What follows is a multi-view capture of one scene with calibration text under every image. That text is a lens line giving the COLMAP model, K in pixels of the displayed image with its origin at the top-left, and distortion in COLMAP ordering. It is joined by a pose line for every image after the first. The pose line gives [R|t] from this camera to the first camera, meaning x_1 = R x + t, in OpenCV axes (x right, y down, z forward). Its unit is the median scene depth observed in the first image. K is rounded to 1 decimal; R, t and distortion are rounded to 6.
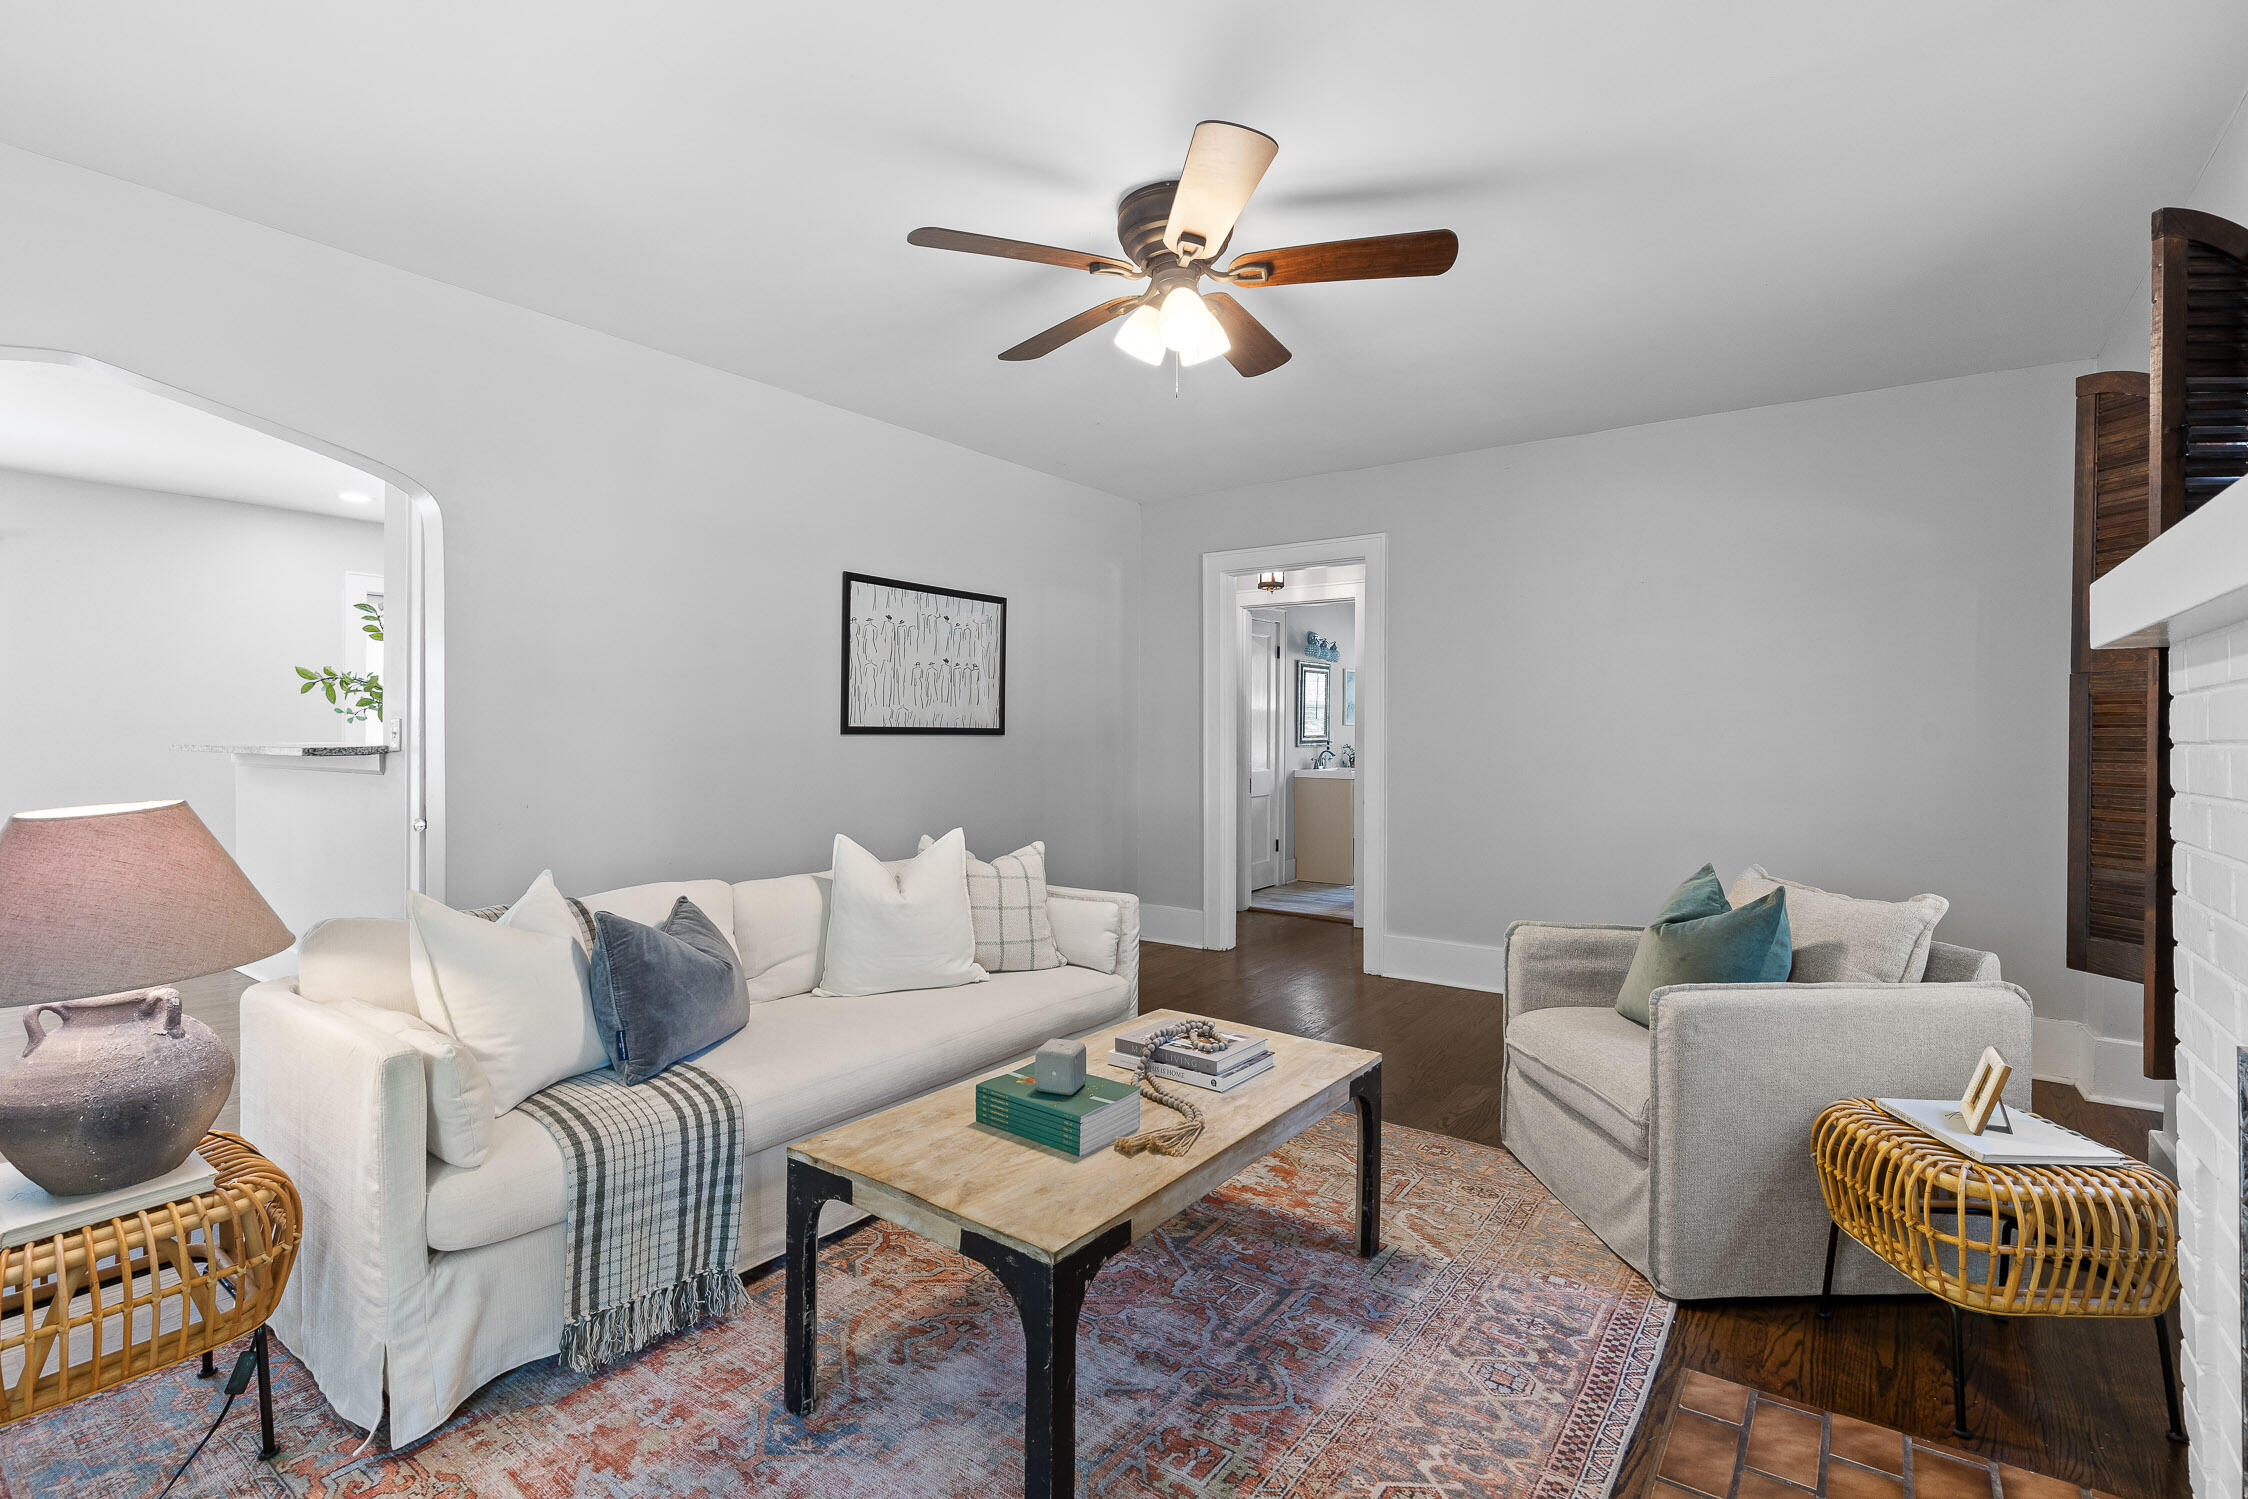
lens RADIAL K [[1020.4, 0, 1124.0], [0, 1020.4, 749.5], [0, 0, 1]] dist [0.000334, 0.000082]
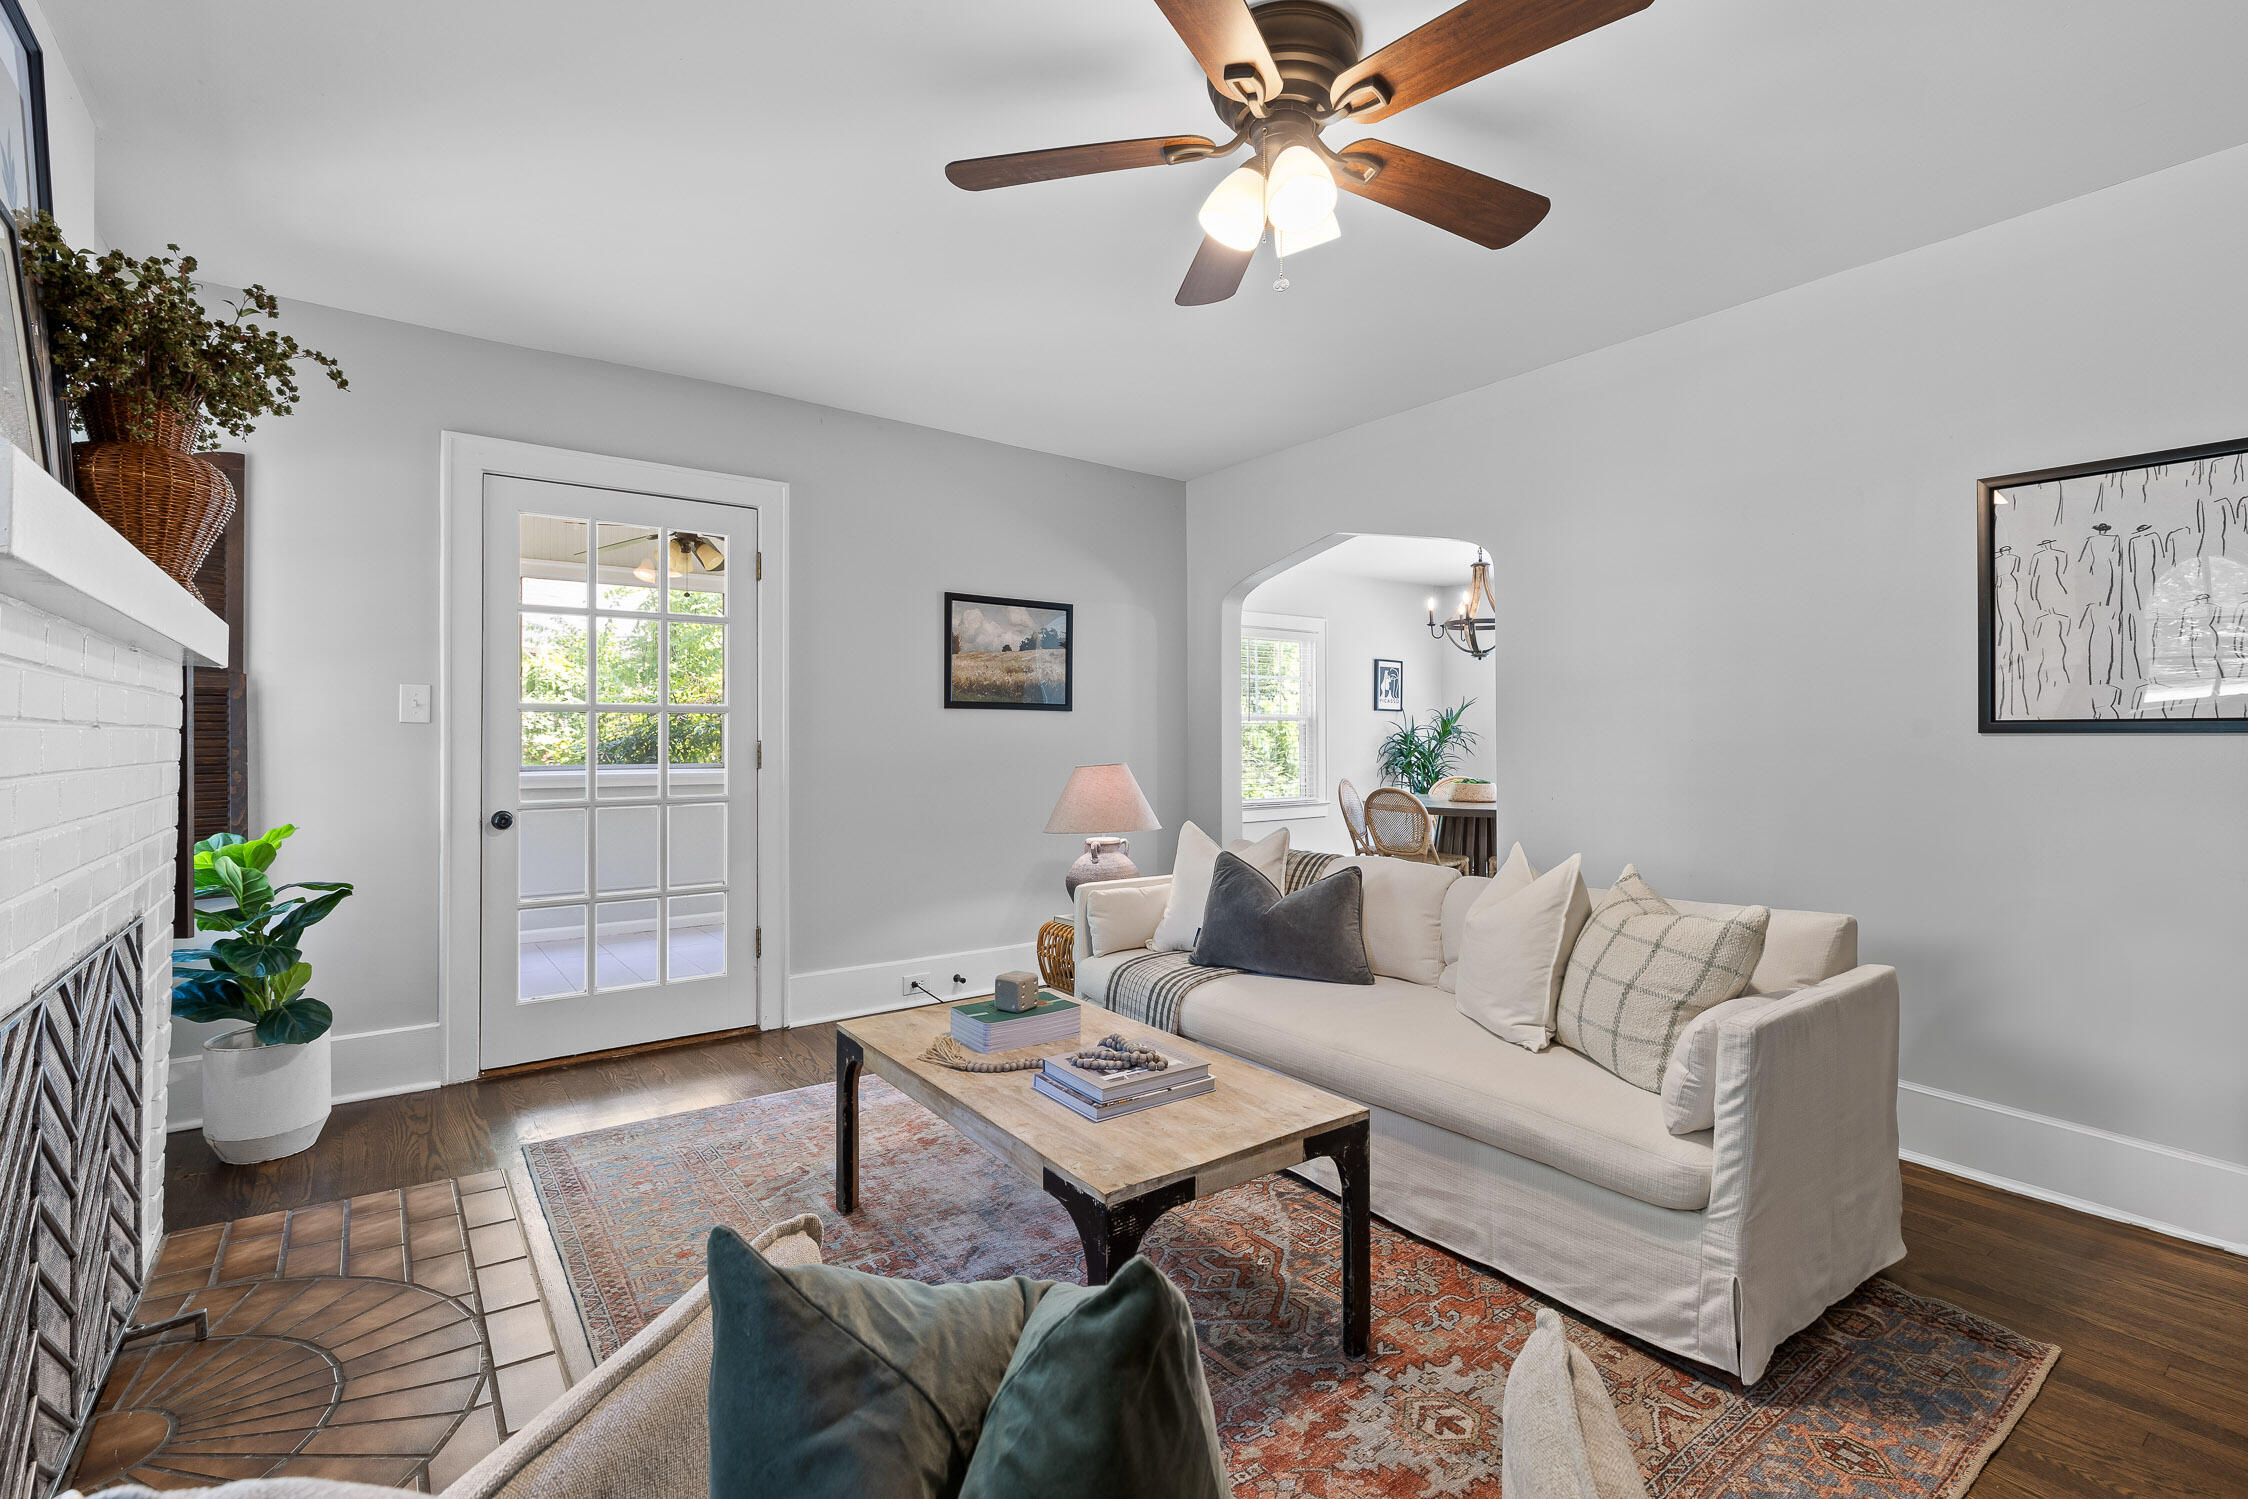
lens RADIAL K [[1020.4, 0, 1124.0], [0, 1020.4, 749.5], [0, 0, 1]] dist [0.000334, 0.000082]
pose [[-0.295378, 0.003257, -0.955375, 0.499644], [-0.016530, 0.999827, 0.008519, -0.000797], [0.955238, 0.018308, -0.295273, 0.675706]]
